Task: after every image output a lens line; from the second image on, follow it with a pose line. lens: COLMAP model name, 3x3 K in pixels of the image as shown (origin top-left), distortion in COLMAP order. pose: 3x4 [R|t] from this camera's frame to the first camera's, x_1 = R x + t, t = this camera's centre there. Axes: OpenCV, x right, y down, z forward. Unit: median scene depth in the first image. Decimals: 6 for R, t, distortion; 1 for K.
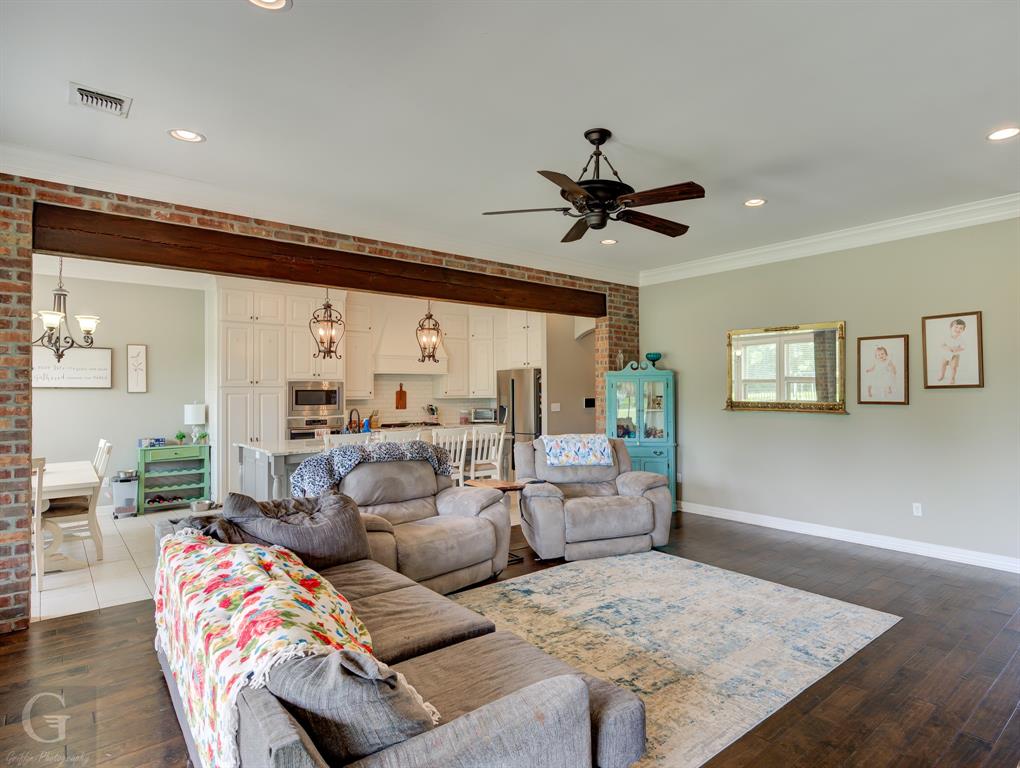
lens RADIAL K [[571.4, 0, 567.7], [0, 571.4, 389.4], [0, 0, 1]] dist [-0.030677, -0.000019]
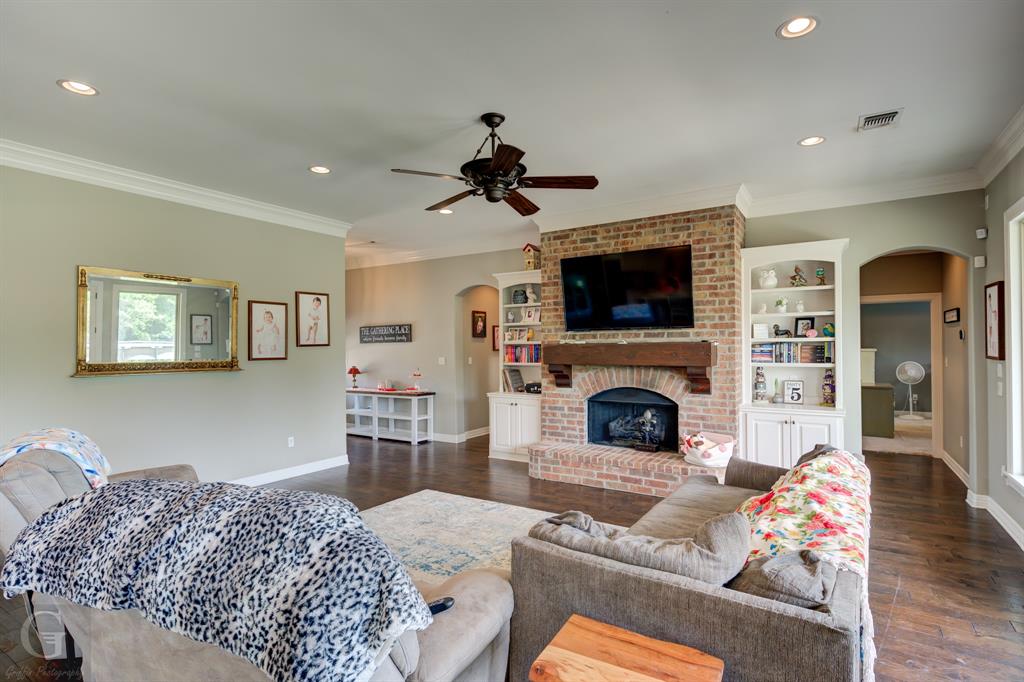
lens RADIAL K [[510.9, 0, 513.9], [0, 510.9, 342.5], [0, 0, 1]] dist [0.005372, -0.000781]
pose [[-0.273137, 0.012258, 0.961897, -0.527694], [0.002533, 0.999925, -0.012023, 0.003620], [-0.961972, -0.000847, -0.273147, 0.699391]]
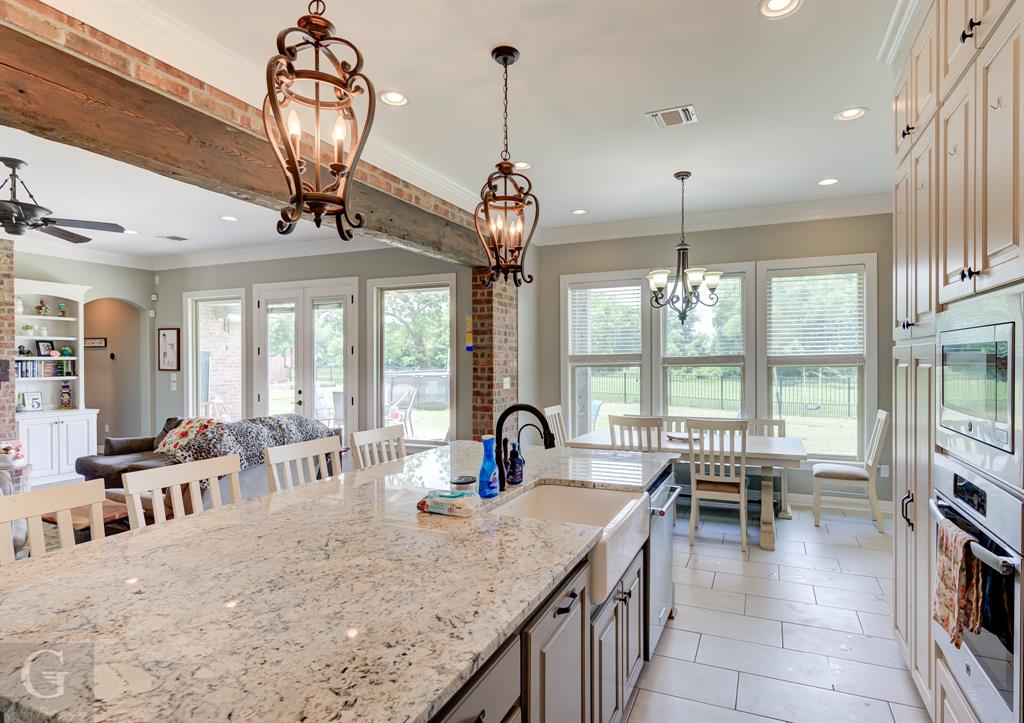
lens RADIAL K [[541.3, 0, 541.7], [0, 541.3, 363.1], [0, 0, 1]] dist [0.004149, 0.000850]
pose [[-0.900066, 0.009768, -0.435644, -0.266002], [0.009843, 0.999949, 0.002086, 0.007589], [0.435643, -0.002411, -0.900116, 1.503071]]
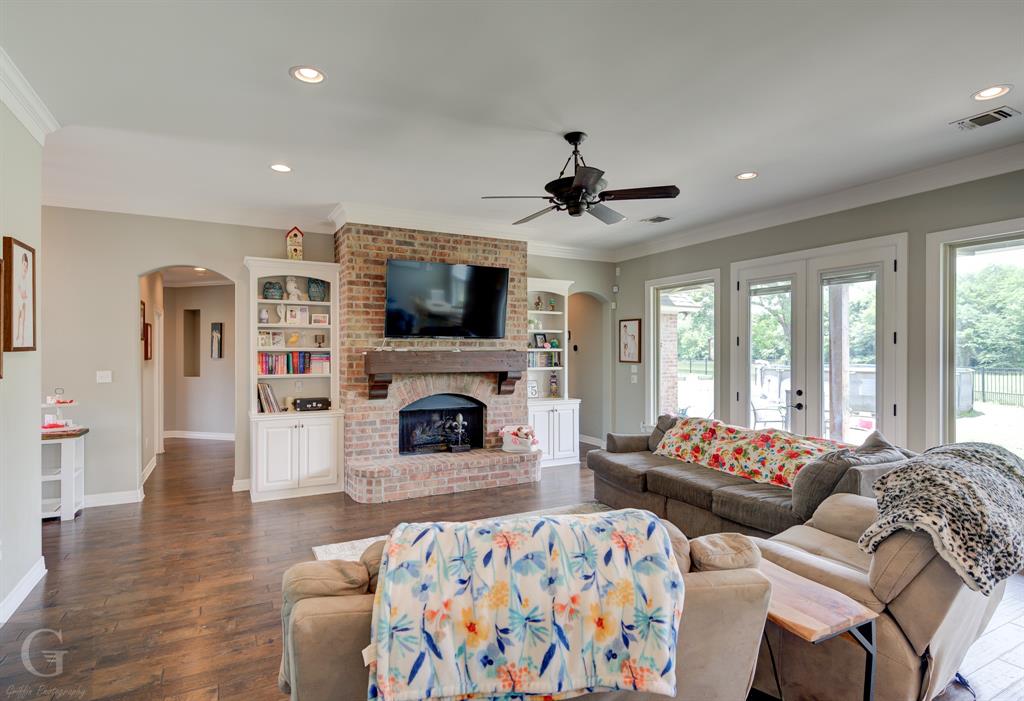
lens RADIAL K [[533.0, 0, 507.5], [0, 533.0, 352.0], [0, 0, 1]] dist [0.016509, 0.000973]
pose [[-0.972131, 0.005119, 0.234383, -0.028655], [0.003193, 0.999958, -0.008596, 0.004826], [-0.234417, -0.007608, -0.972106, 1.211934]]
